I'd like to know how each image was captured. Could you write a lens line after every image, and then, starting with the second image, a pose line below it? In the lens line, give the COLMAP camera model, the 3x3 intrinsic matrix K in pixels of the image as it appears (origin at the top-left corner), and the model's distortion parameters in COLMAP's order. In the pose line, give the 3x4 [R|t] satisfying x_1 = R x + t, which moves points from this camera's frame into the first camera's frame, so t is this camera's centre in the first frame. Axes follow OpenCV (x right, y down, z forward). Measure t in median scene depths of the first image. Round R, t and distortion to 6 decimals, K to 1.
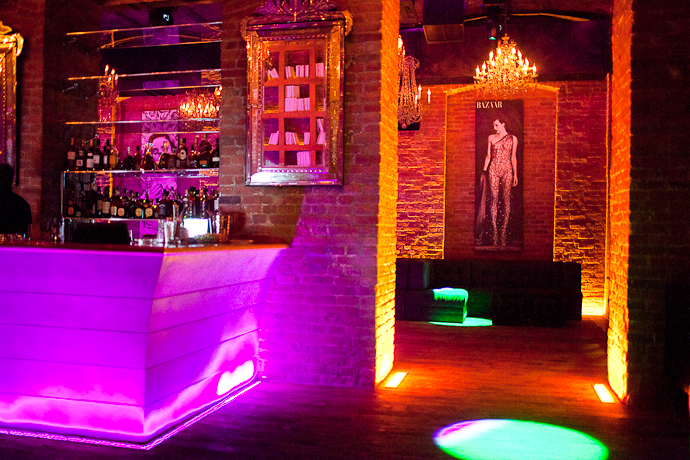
lens RADIAL K [[658.7, 0, 343.2], [0, 658.7, 230.3], [0, 0, 1]] dist [-0.063596, 0.000000]
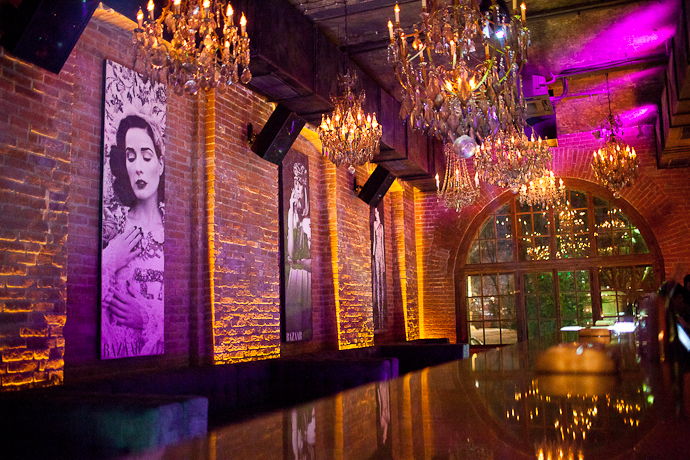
lens RADIAL K [[658.7, 0, 342.6], [0, 658.7, 228.1], [0, 0, 1]] dist [-0.063596, 0.000000]
pose [[0.154377, 0.108746, 0.982009, -0.798439], [0.013907, 0.993587, -0.112214, -0.018052], [-0.987914, 0.030980, 0.151875, 0.882358]]
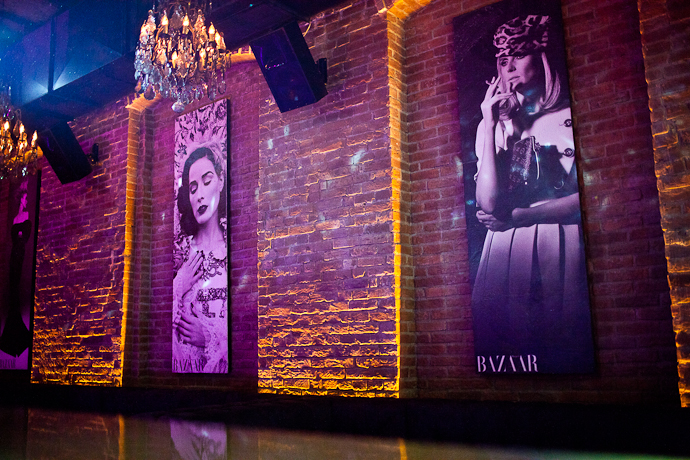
lens RADIAL K [[658.7, 0, 342.7], [0, 658.7, 231.9], [0, 0, 1]] dist [-0.063596, 0.000000]
pose [[0.912849, -0.113376, -0.392240, 0.013880], [0.052074, 0.985157, -0.163566, 0.001675], [0.404962, 0.128886, 0.905204, 0.667440]]
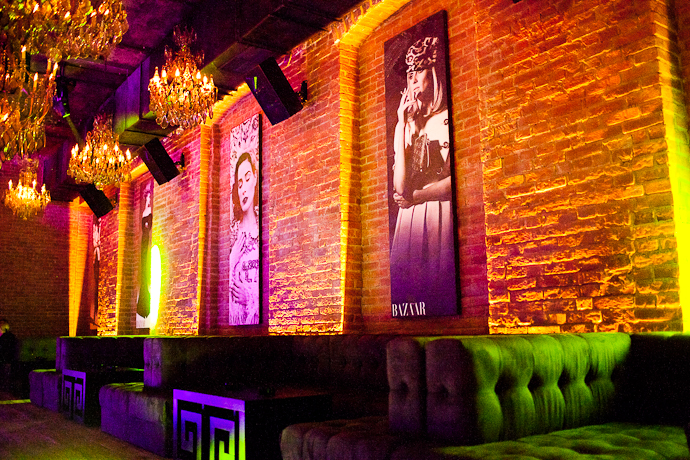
lens RADIAL K [[658.7, 0, 344.0], [0, 658.7, 233.0], [0, 0, 1]] dist [-0.063596, 0.000000]
pose [[0.763221, -0.129423, -0.633043, 0.227609], [0.041172, 0.987484, -0.152249, 0.036383], [0.644824, 0.090136, 0.758998, 0.643228]]
